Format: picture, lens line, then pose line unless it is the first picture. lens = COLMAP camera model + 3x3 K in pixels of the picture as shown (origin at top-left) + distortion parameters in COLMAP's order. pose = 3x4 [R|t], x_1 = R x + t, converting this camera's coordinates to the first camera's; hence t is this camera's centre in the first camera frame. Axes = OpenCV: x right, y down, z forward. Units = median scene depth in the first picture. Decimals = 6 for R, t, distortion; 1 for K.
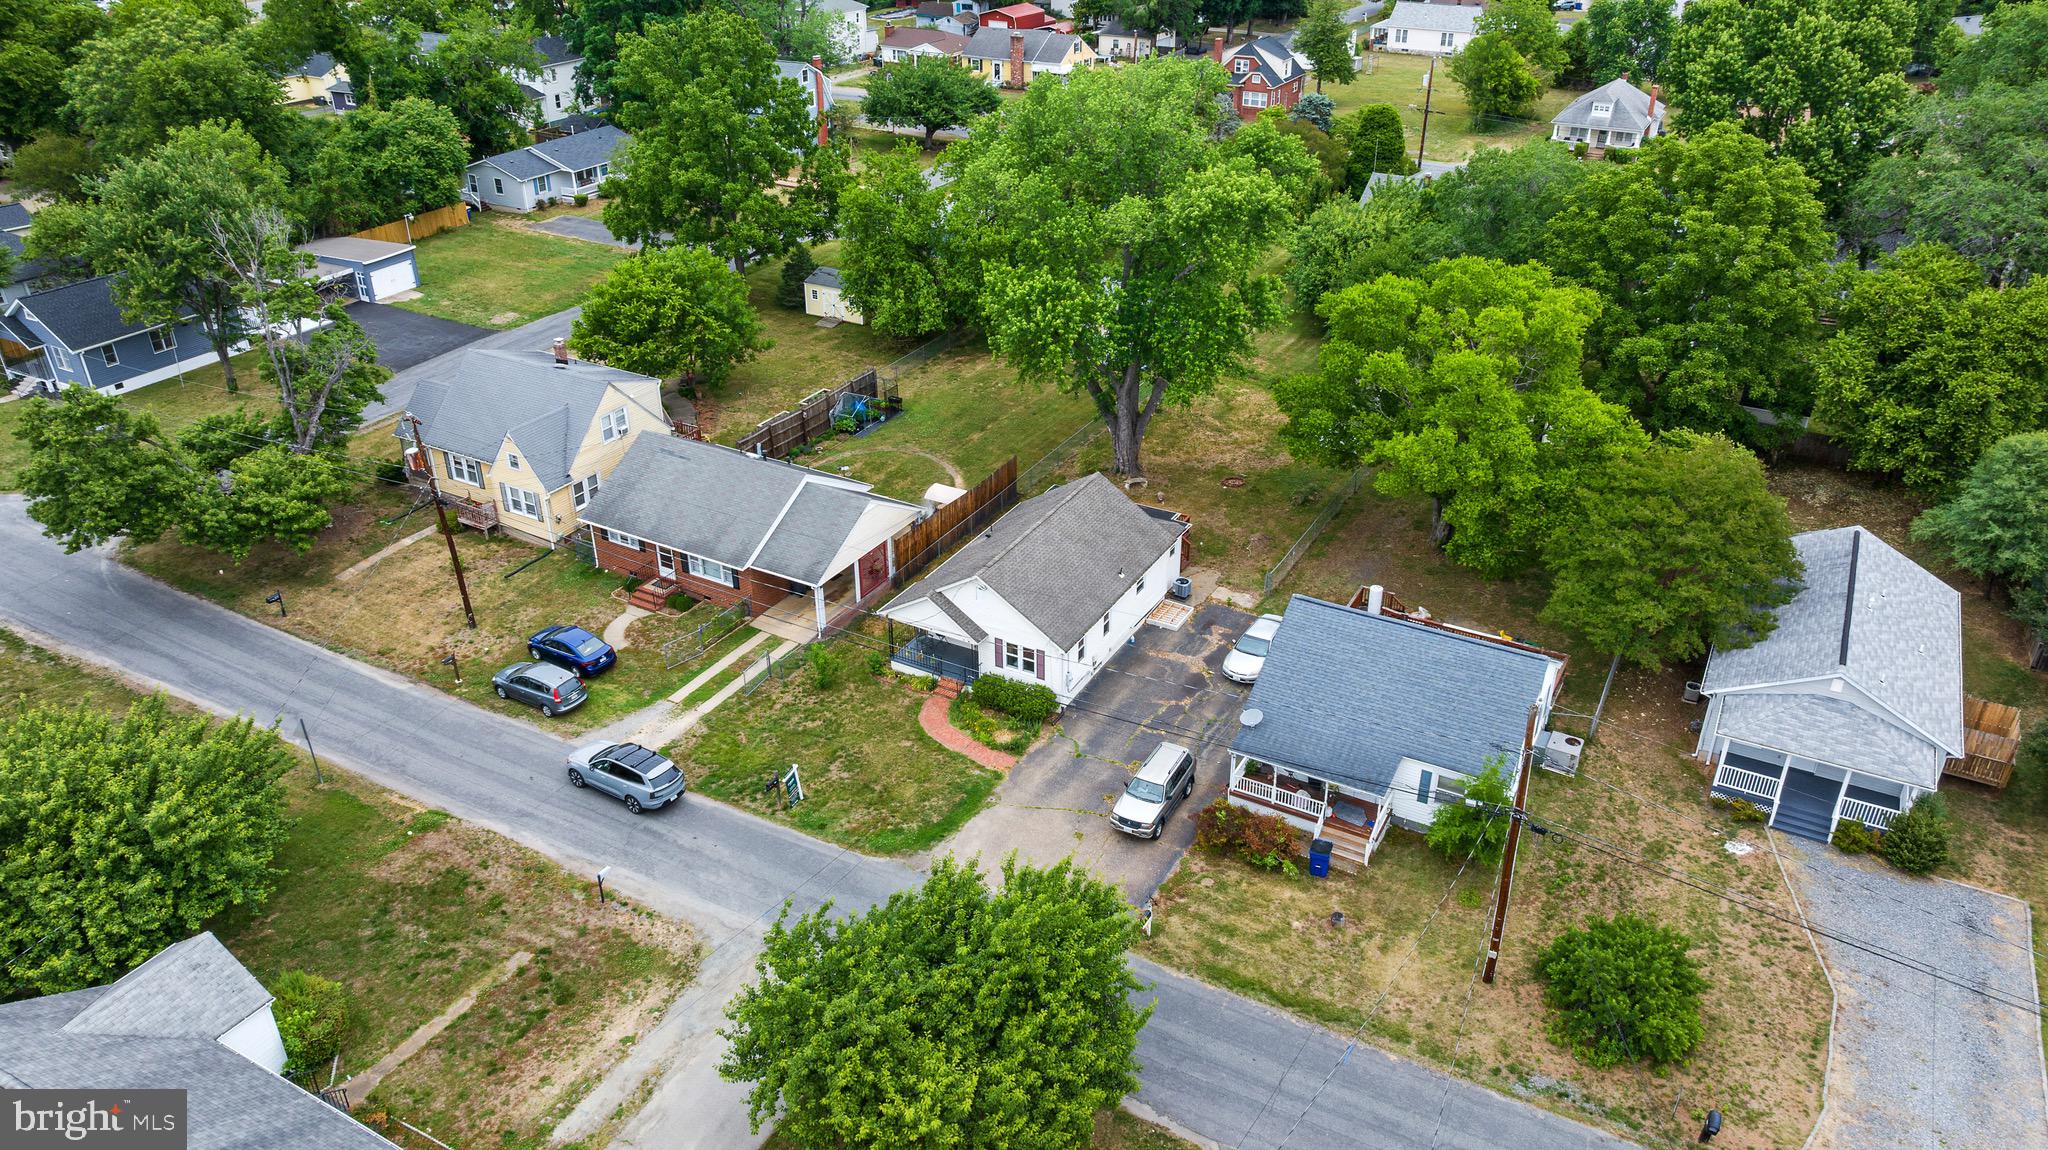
lens RADIAL K [[1439.1, 0, 1027.6], [0, 1439.1, 572.6], [0, 0, 1]] dist [-0.027192, 0.002136]
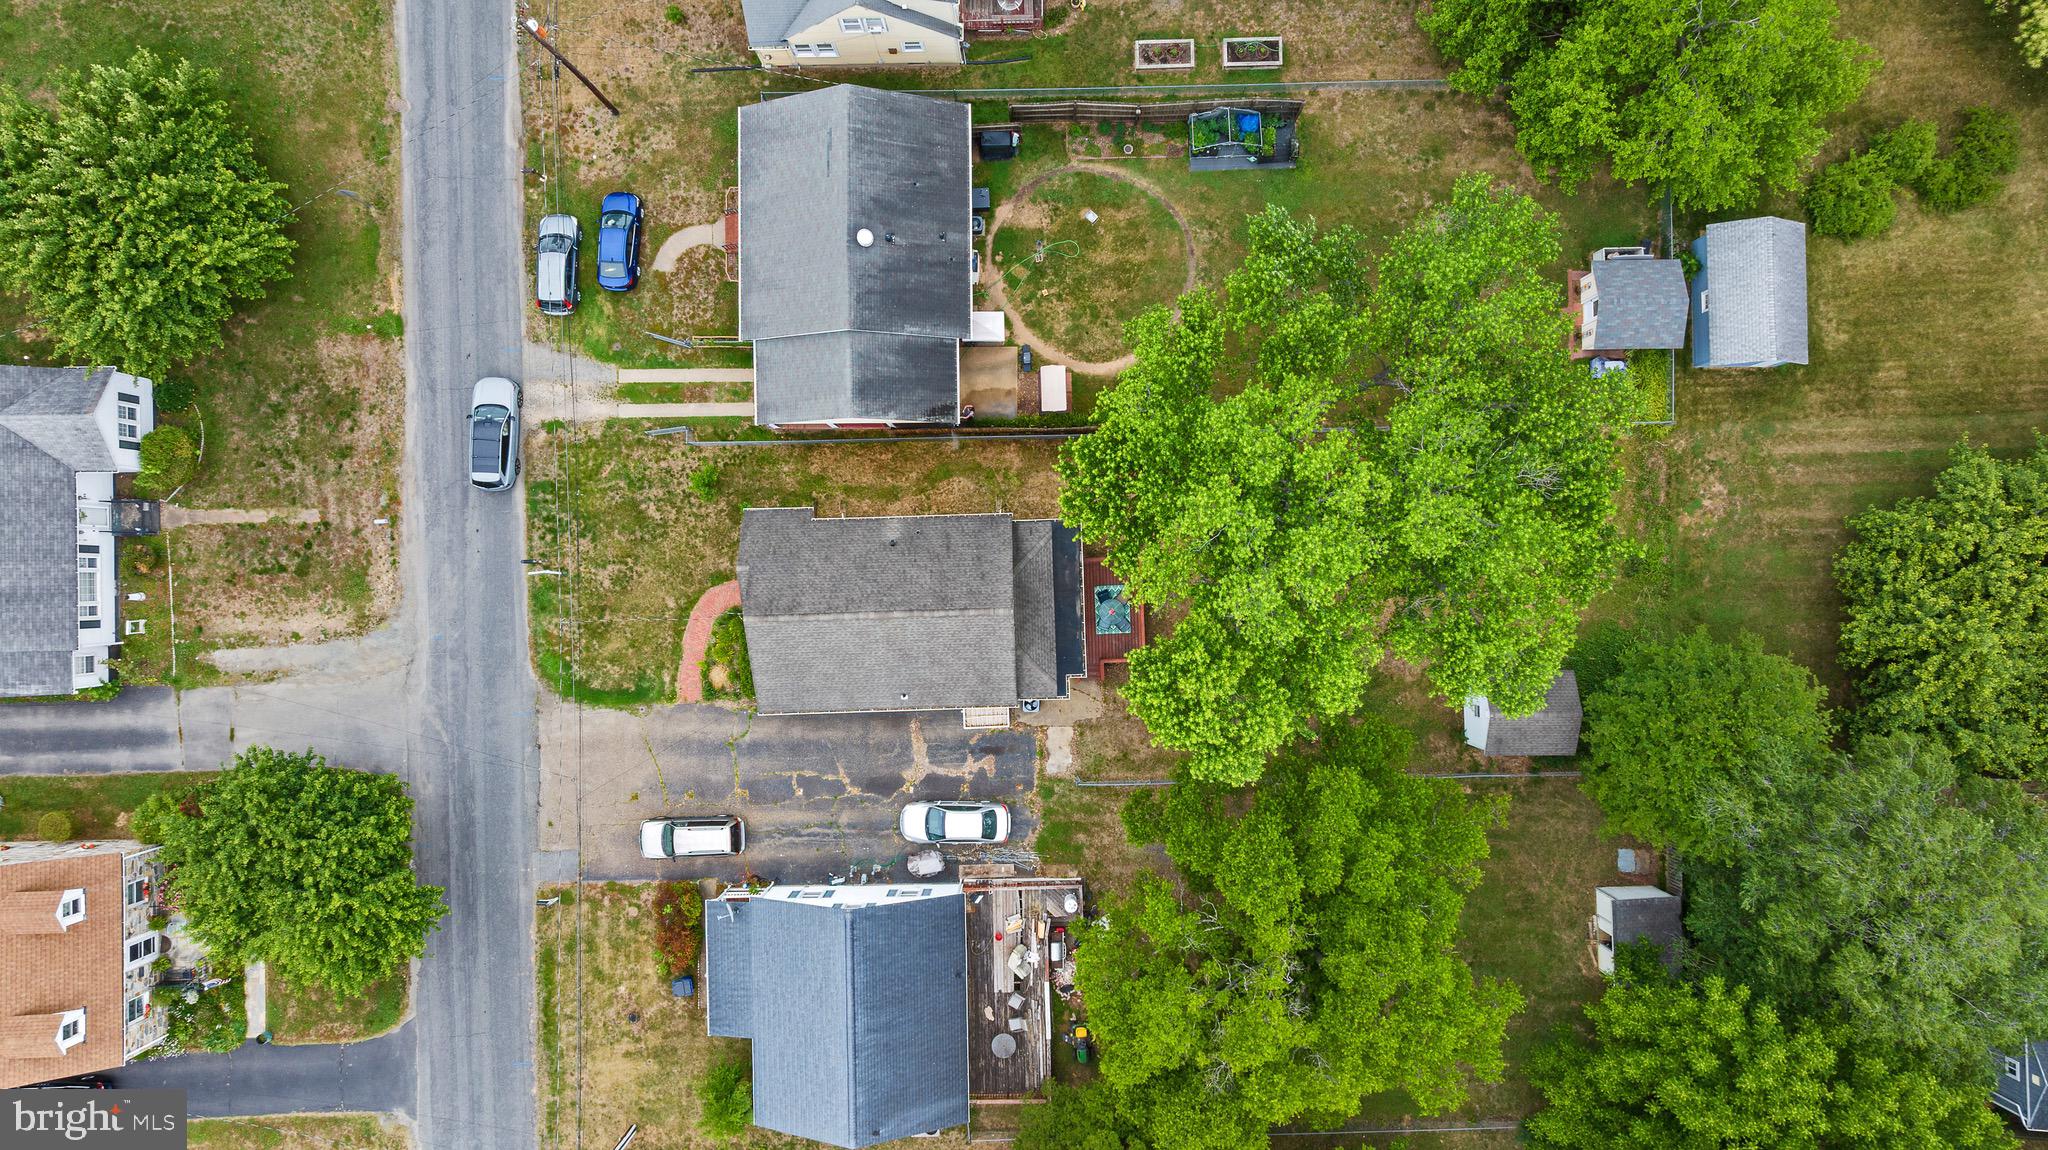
lens RADIAL K [[1439.1, 0, 1025.0], [0, 1439.1, 571.7], [0, 0, 1]] dist [-0.027192, 0.002136]
pose [[0.509412, 0.860455, -0.010764, 0.047049], [-0.409674, 0.253500, 0.876302, -0.963483], [0.756747, -0.441990, 0.481642, 0.660595]]
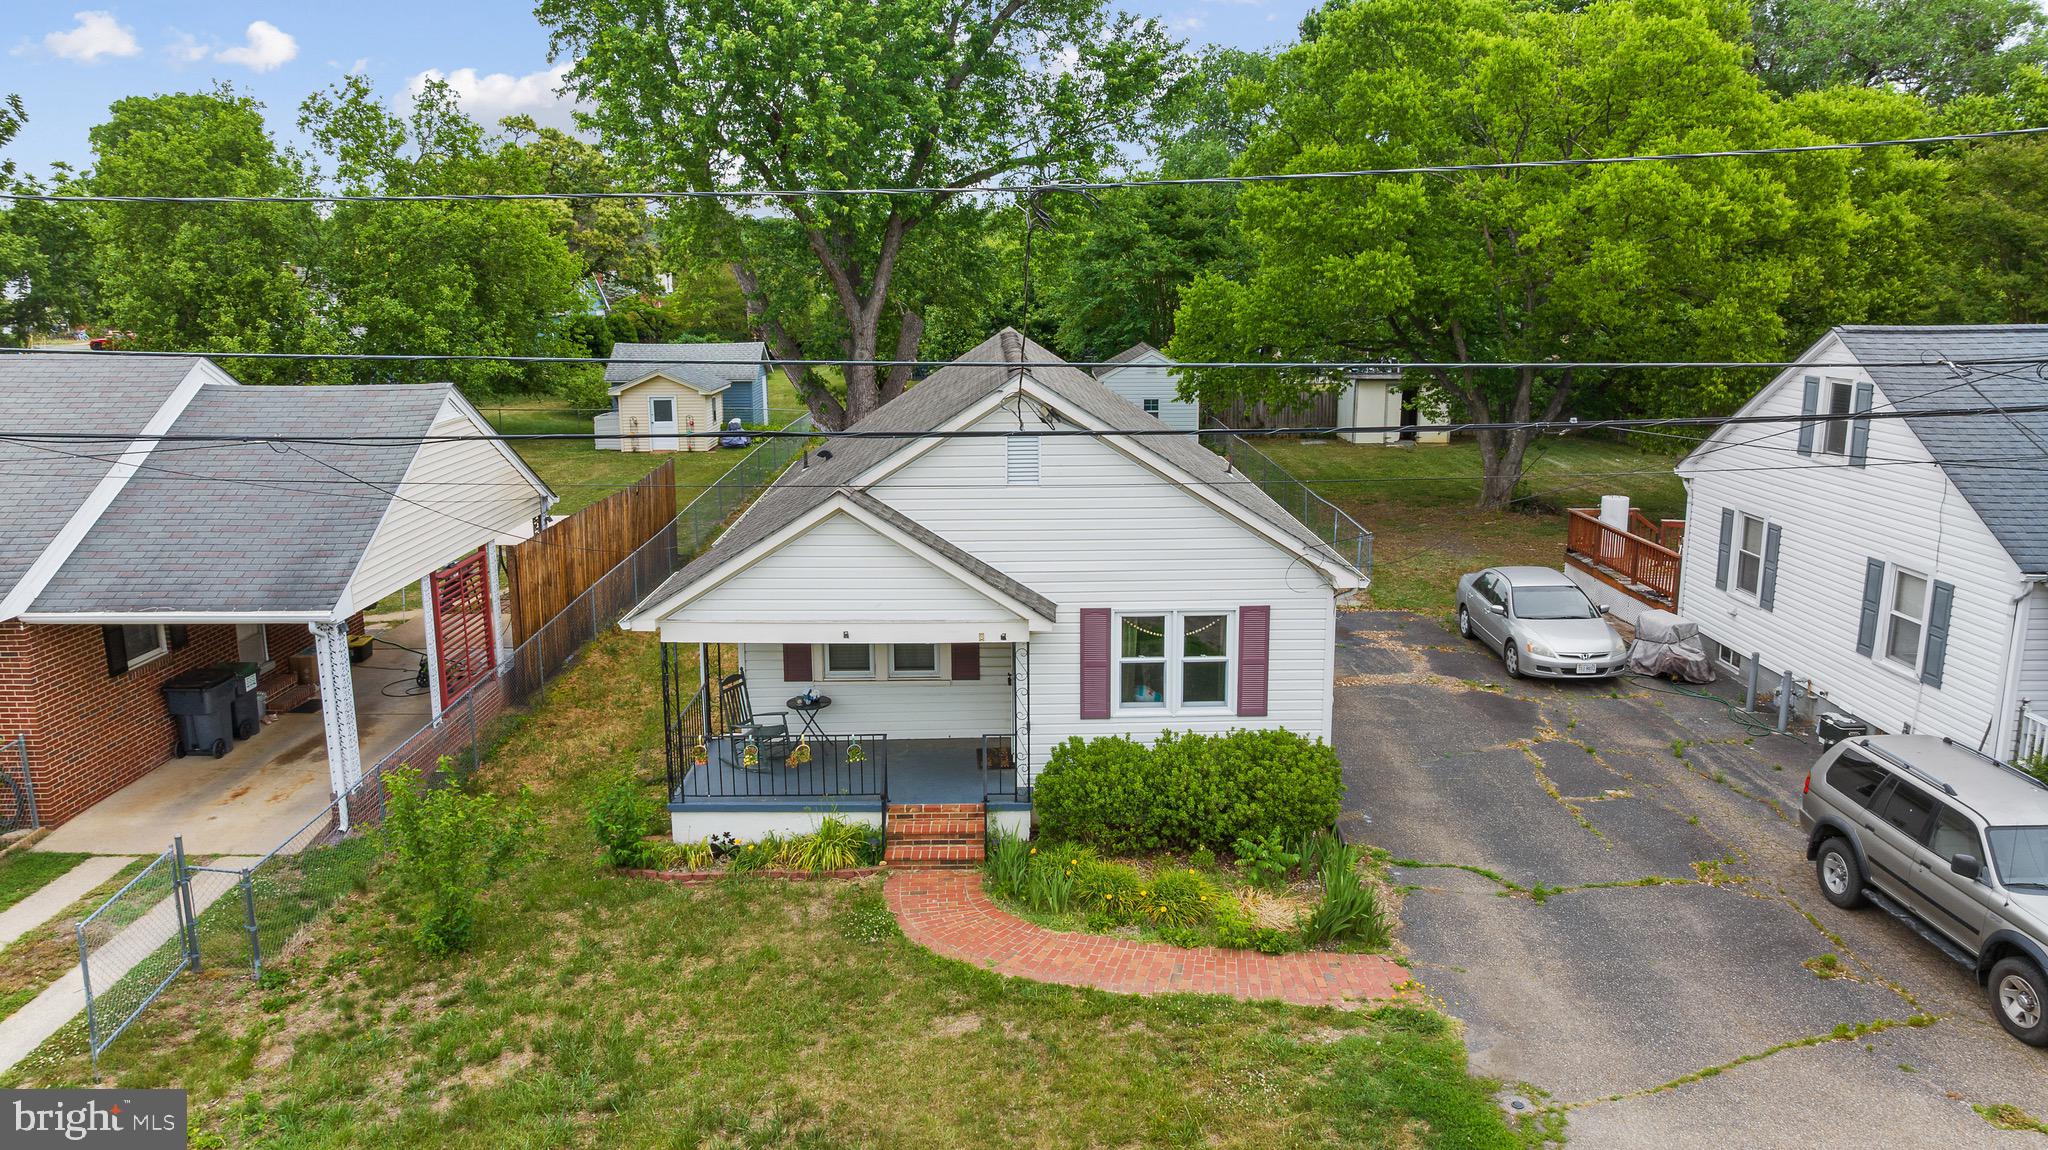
lens RADIAL K [[1439.1, 0, 1032.5], [0, 1439.1, 573.8], [0, 0, 1]] dist [-0.027192, 0.002136]
pose [[0.859406, -0.105872, 0.500213, -0.178120], [0.246304, 0.943054, -0.223570, 0.101907], [-0.448058, 0.315342, 0.836543, 0.756765]]
